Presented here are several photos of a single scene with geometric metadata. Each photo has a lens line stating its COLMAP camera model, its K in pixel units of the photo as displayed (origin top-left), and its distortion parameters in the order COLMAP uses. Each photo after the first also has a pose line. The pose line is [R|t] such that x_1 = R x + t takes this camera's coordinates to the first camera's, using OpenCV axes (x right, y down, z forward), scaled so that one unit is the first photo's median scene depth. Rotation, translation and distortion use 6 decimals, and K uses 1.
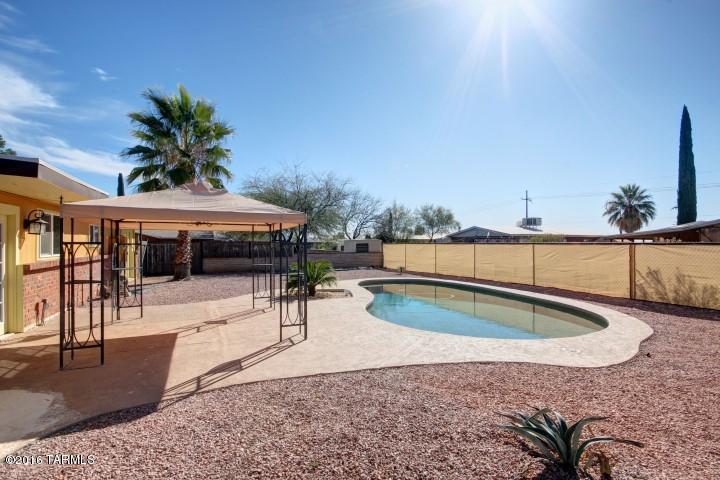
lens RADIAL K [[343.6, 0, 366.5], [0, 343.6, 245.5], [0, 0, 1]] dist [-0.001439, -0.000389]
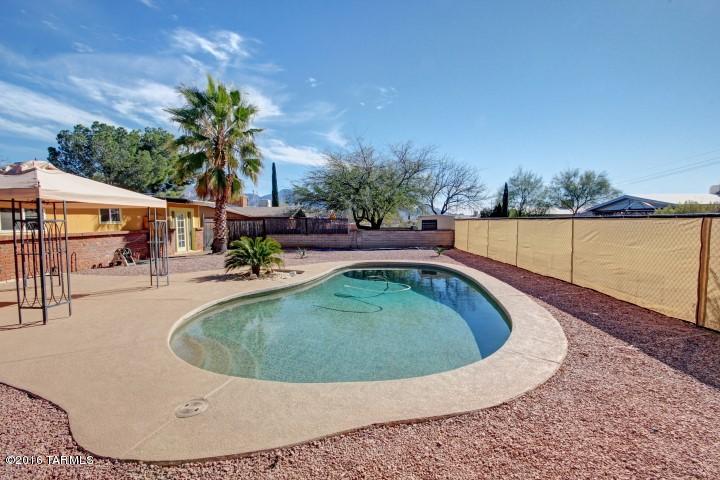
lens RADIAL K [[343.6, 0, 363.2], [0, 343.6, 238.4], [0, 0, 1]] dist [-0.001439, -0.000389]
pose [[0.887206, 0.017244, -0.461052, 0.252155], [0.004213, 0.998957, 0.045470, 0.001202], [0.461355, -0.042284, 0.886207, 0.148402]]
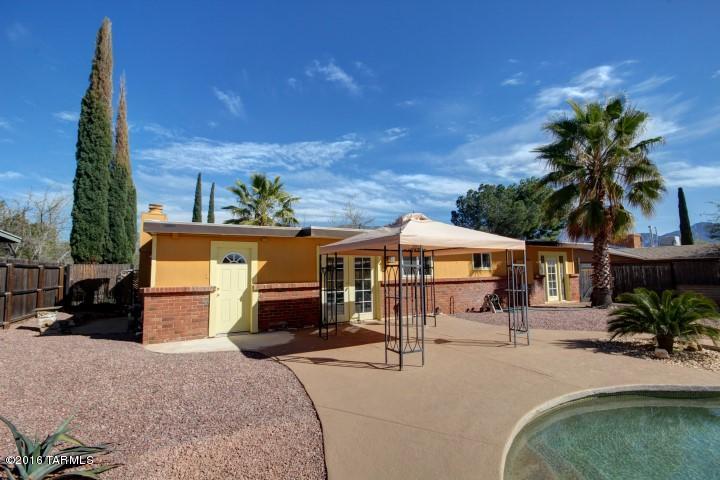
lens RADIAL K [[343.6, 0, 361.2], [0, 343.6, 241.4], [0, 0, 1]] dist [-0.001439, -0.000389]
pose [[0.083547, -0.087805, -0.992628, 0.190368], [0.007987, 0.996137, -0.087443, 0.002774], [0.996472, -0.000622, 0.083925, 0.205011]]
